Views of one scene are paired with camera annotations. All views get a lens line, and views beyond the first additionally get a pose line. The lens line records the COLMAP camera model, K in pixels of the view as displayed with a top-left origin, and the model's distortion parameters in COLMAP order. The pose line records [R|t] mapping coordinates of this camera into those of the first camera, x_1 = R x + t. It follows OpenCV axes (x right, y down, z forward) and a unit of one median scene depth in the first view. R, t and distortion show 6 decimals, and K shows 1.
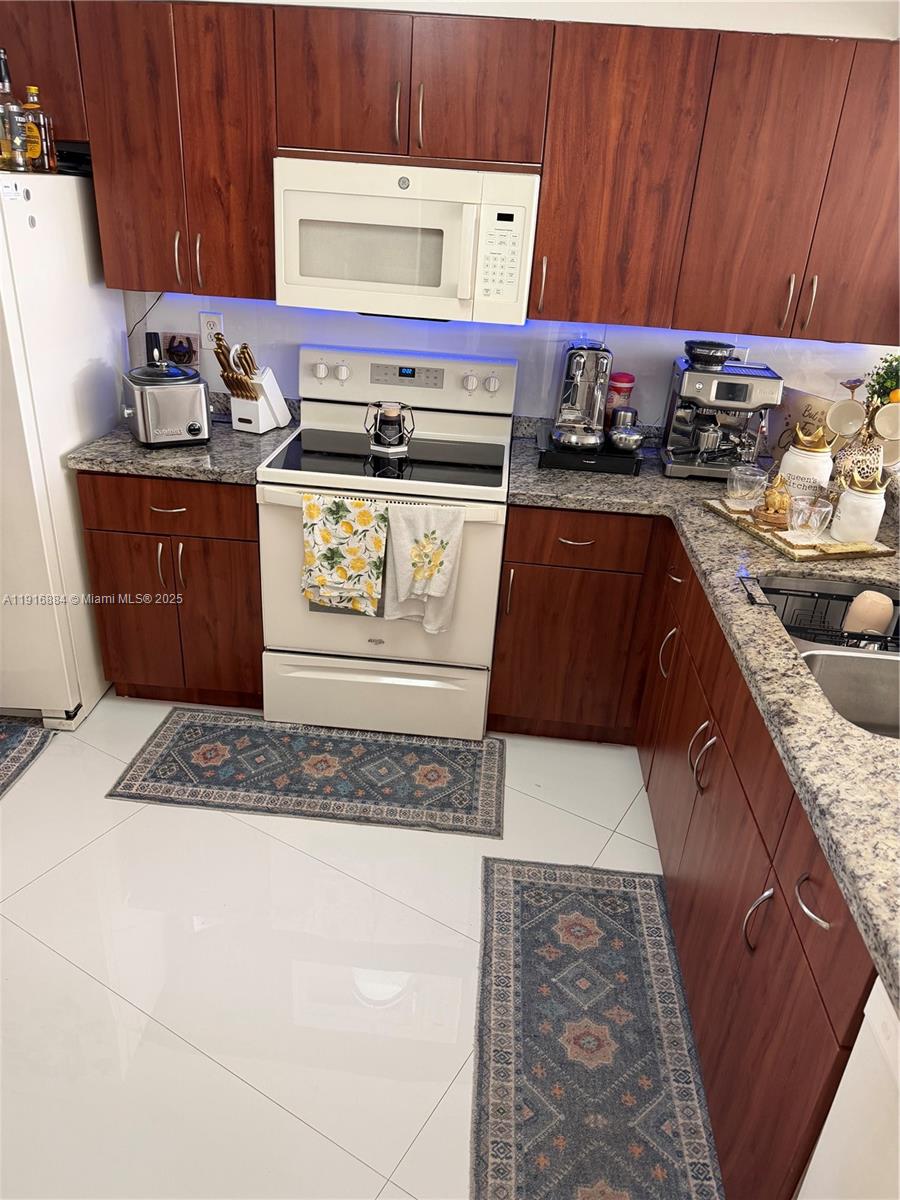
lens RADIAL K [[854.0, 0, 450.0], [0, 854.0, 600.0], [0, 0, 1]] dist [0.048429, -0.057340]
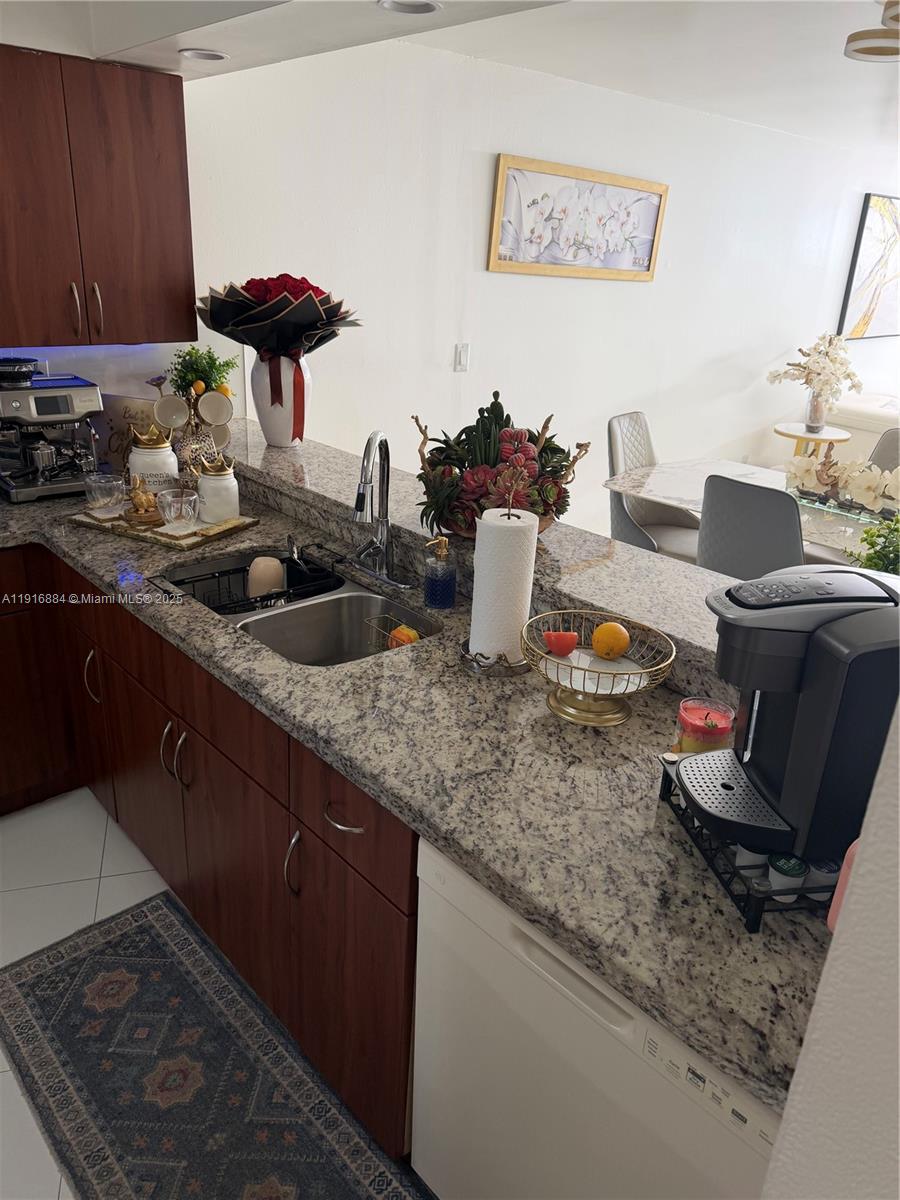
lens RADIAL K [[863.5, 0, 449.7], [0, 863.5, 591.3], [0, 0, 1]] dist [0.024116, -0.002958]
pose [[0.691228, -0.294866, 0.659741, -0.083934], [0.306410, 0.946423, 0.101962, -0.006096], [-0.654459, 0.131672, 0.744544, 0.002365]]
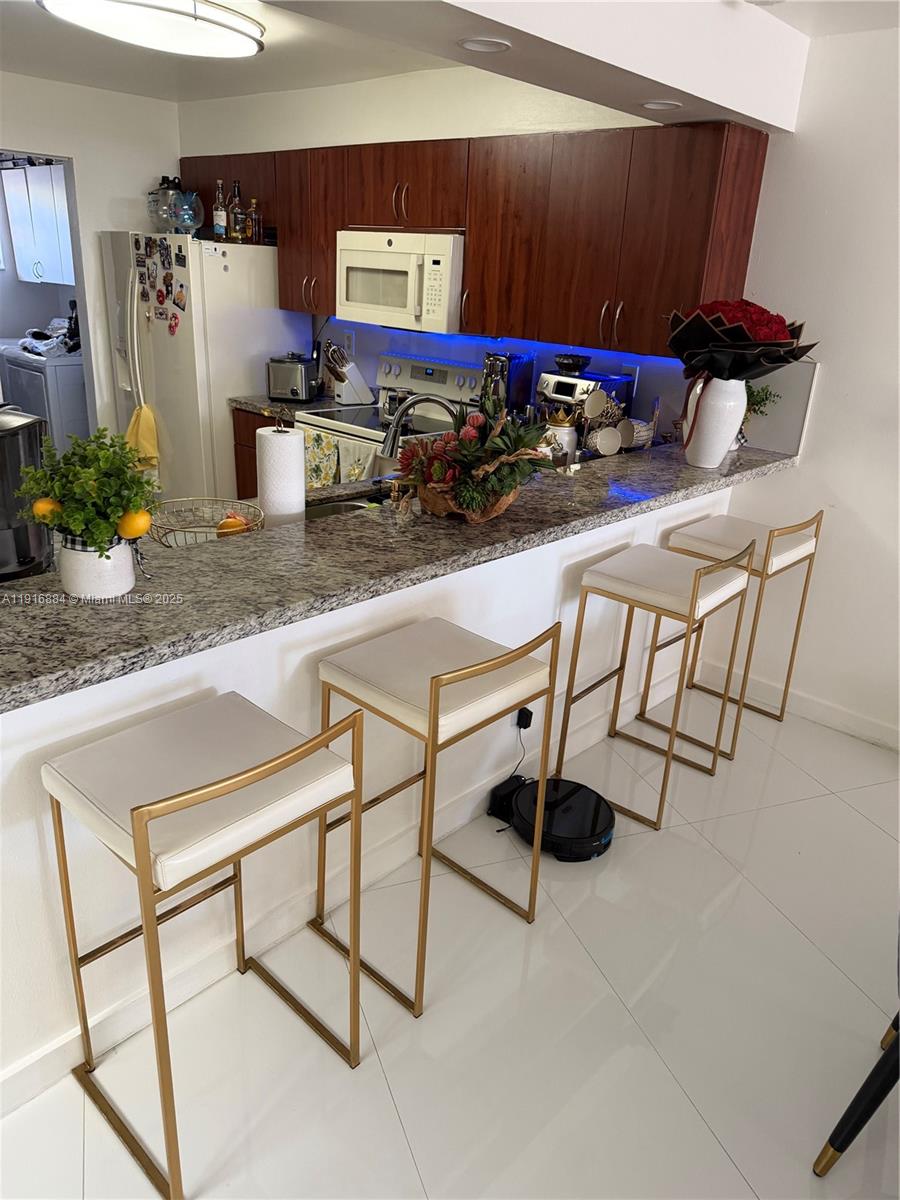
lens RADIAL K [[850.3, 0, 450.0], [0, 850.3, 600.0], [0, 0, 1]] dist [0.141459, -0.229445]
pose [[0.783306, 0.206816, -0.586224, 1.179687], [-0.271659, 0.962105, -0.023564, 0.173008], [0.559136, 0.177711, 0.809806, -0.132862]]
